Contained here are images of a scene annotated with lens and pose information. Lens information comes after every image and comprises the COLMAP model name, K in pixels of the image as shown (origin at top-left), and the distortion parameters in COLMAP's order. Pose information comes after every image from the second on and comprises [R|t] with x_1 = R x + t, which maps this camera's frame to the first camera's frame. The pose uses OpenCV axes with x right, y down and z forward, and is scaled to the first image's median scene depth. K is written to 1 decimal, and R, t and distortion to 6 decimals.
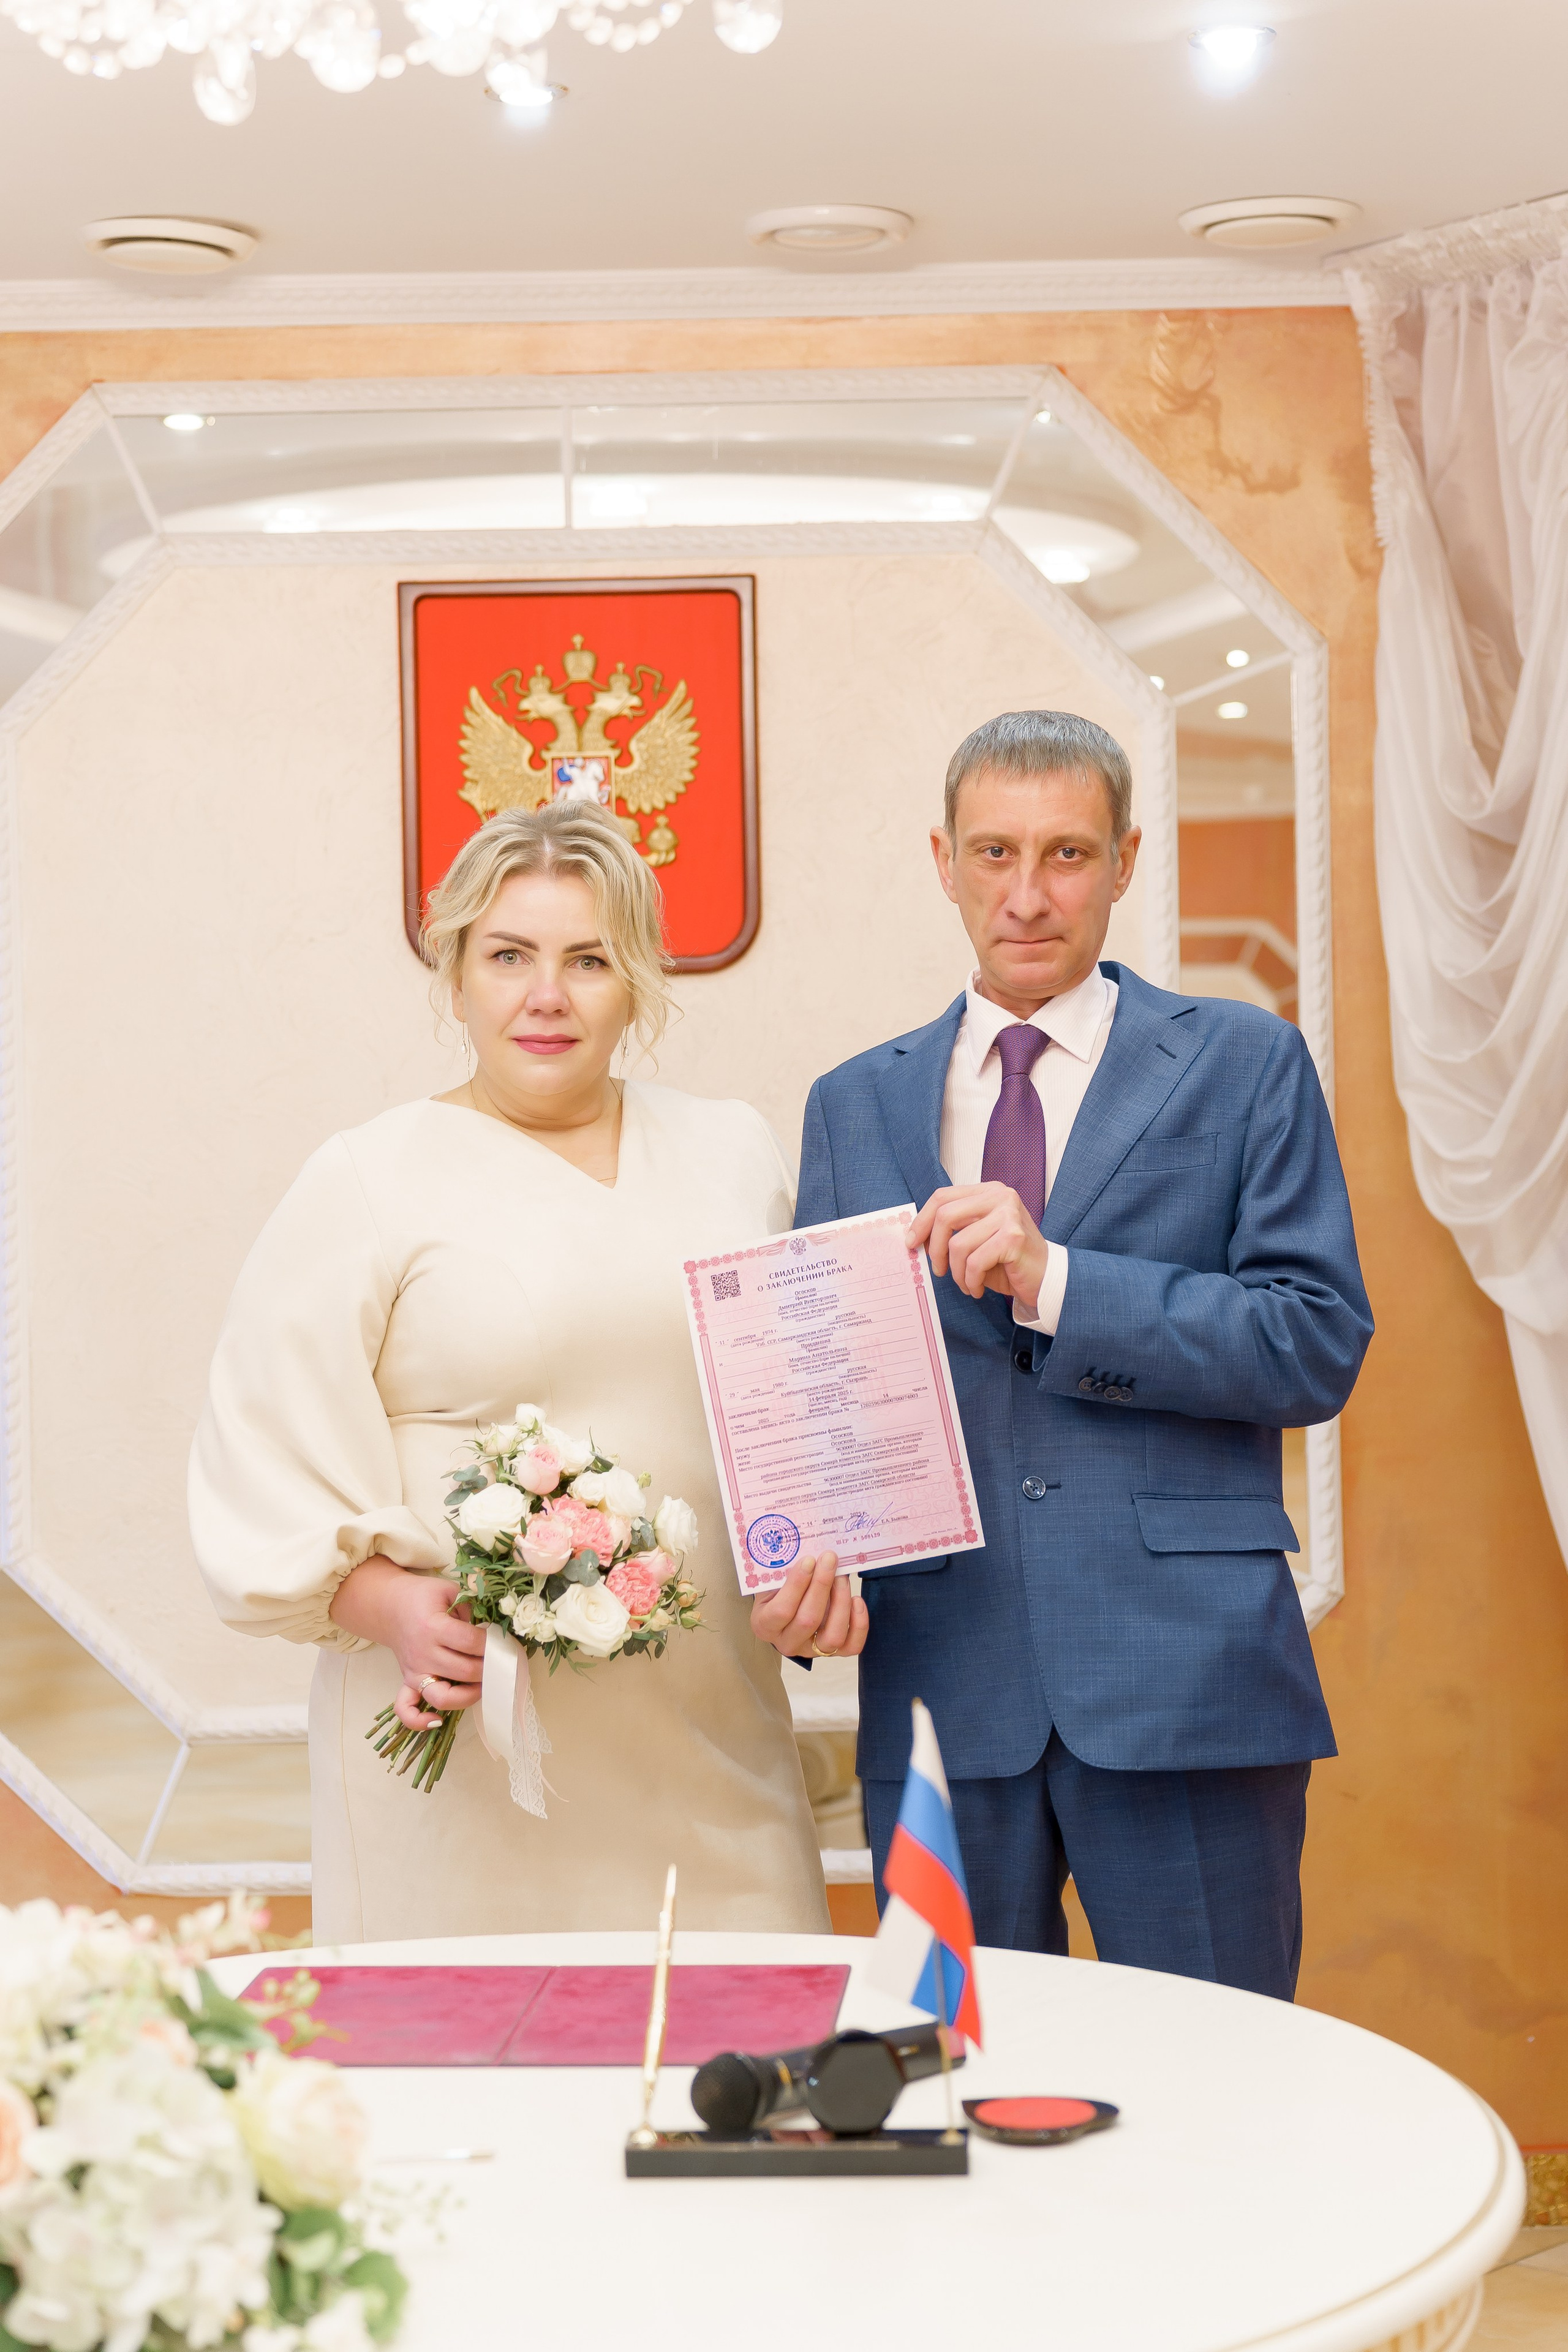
lens RADIAL K [[3541.9, 0, 779.2], [0, 3541.9, 1176.4], [0, 0, 1]] dist [-0.016665, 0.000000]
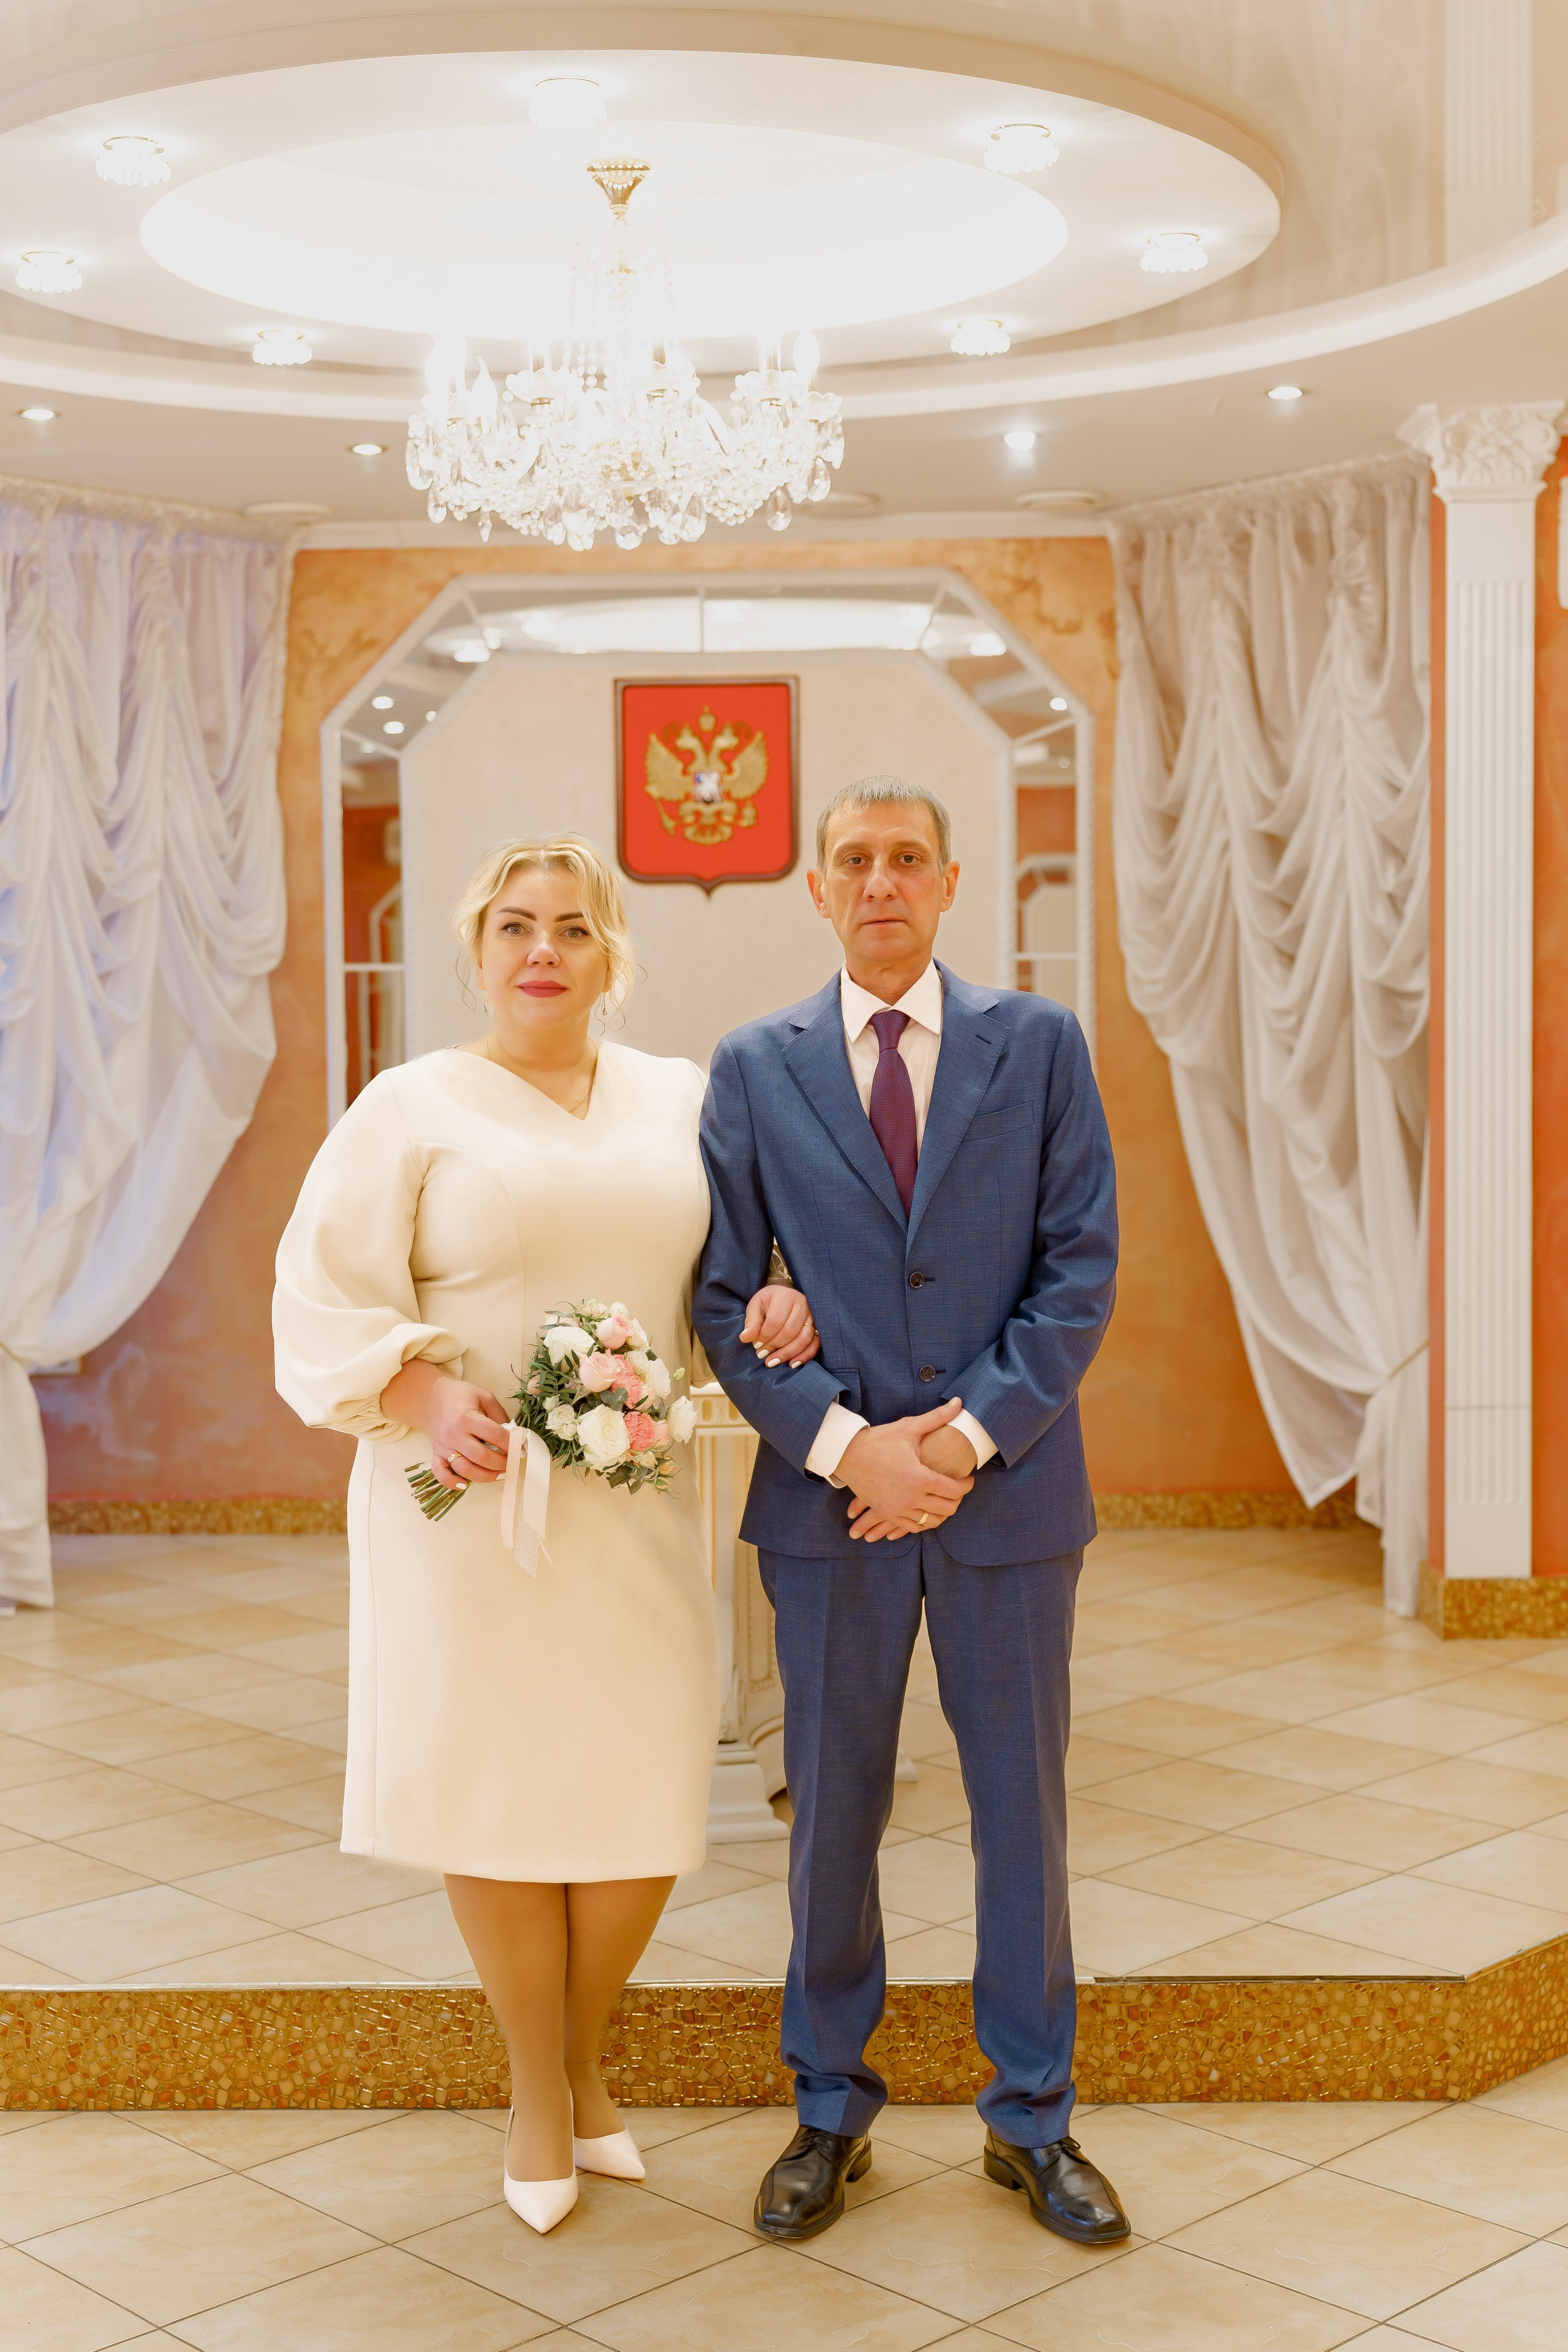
lens RADIAL K [[3015.2, 0, 773.7], [0, 3015.2, 1175.6], [0, 0, 1]] dist [-0.032936, 0.000000]
pose [[0.999470, 0.009501, -0.031133, 0.033762], [-0.008220, 0.999125, 0.041005, 0.035623], [0.031496, -0.040727, 0.998674, -0.656358]]
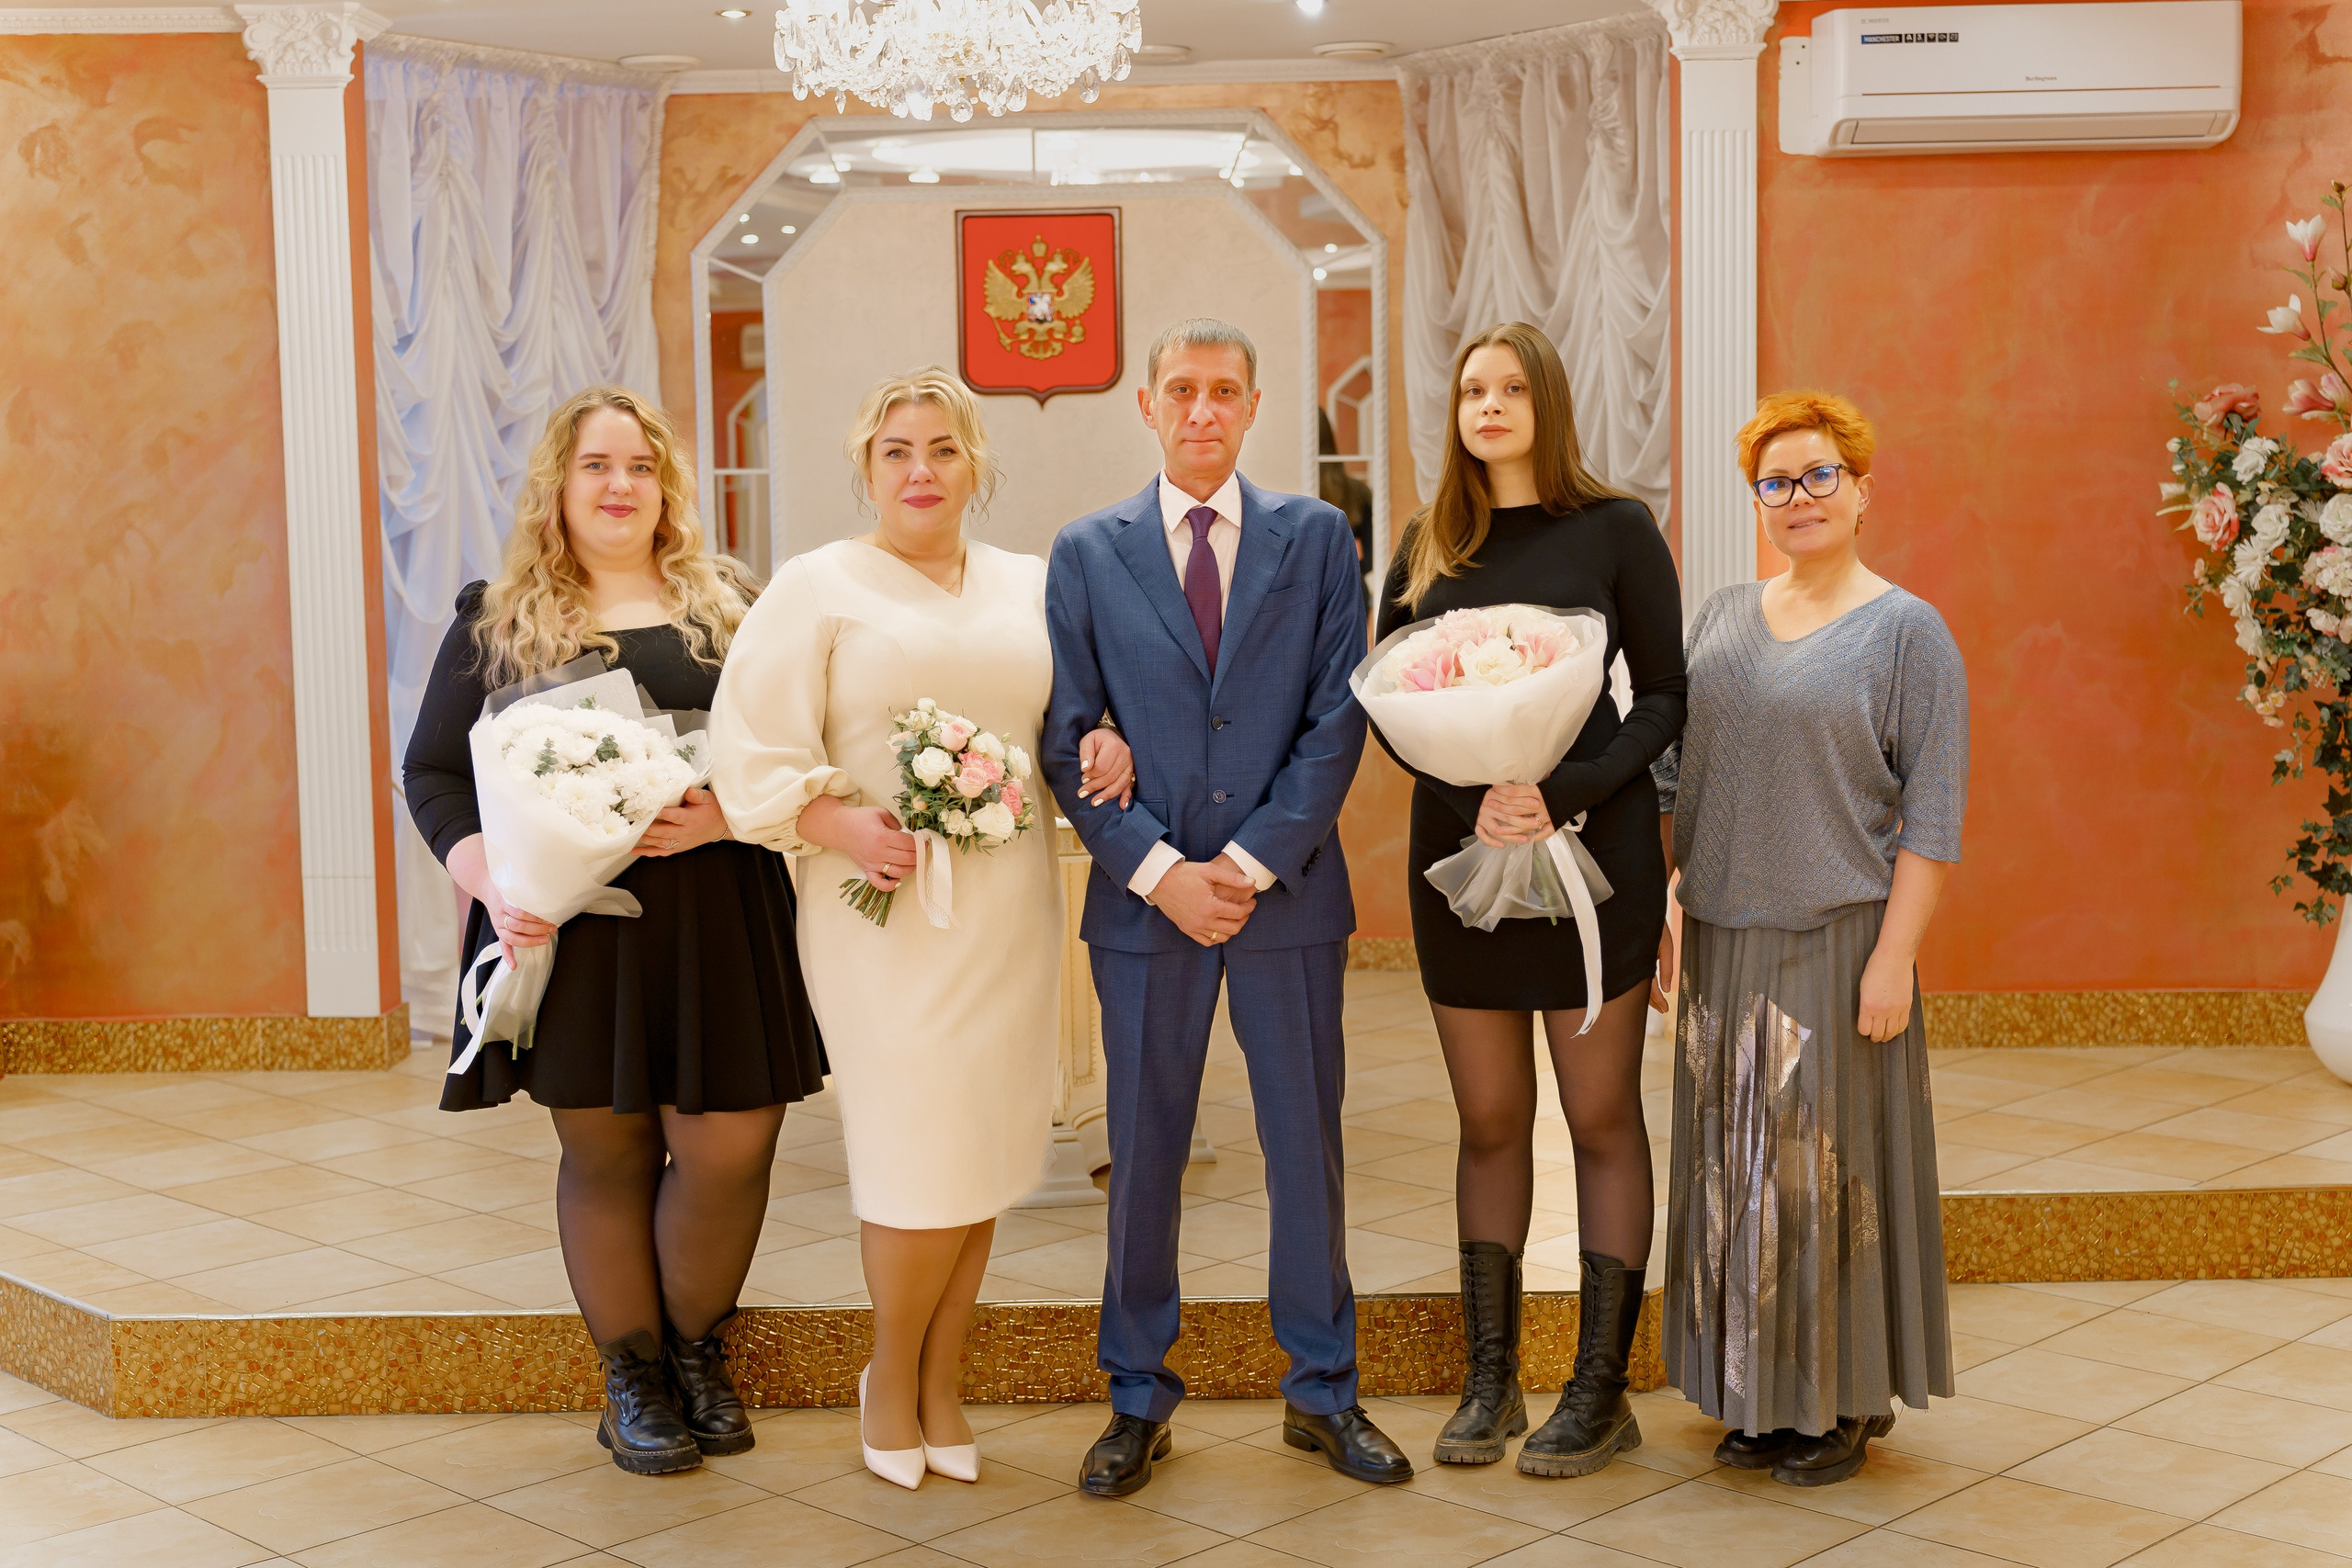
lens RADIAL K [[3078.3, 0, 1185.7], [0, 3078.3, 750.9], [0, 0, 1]] dist [-0.002375, 0.000000]
pose [[0.999898, 0.002809, -0.014027, 0.059961], [-0.001877, 0.997818, 0.066001, 0.036554], [0.014182, -0.065968, 0.997721, -0.891234]]
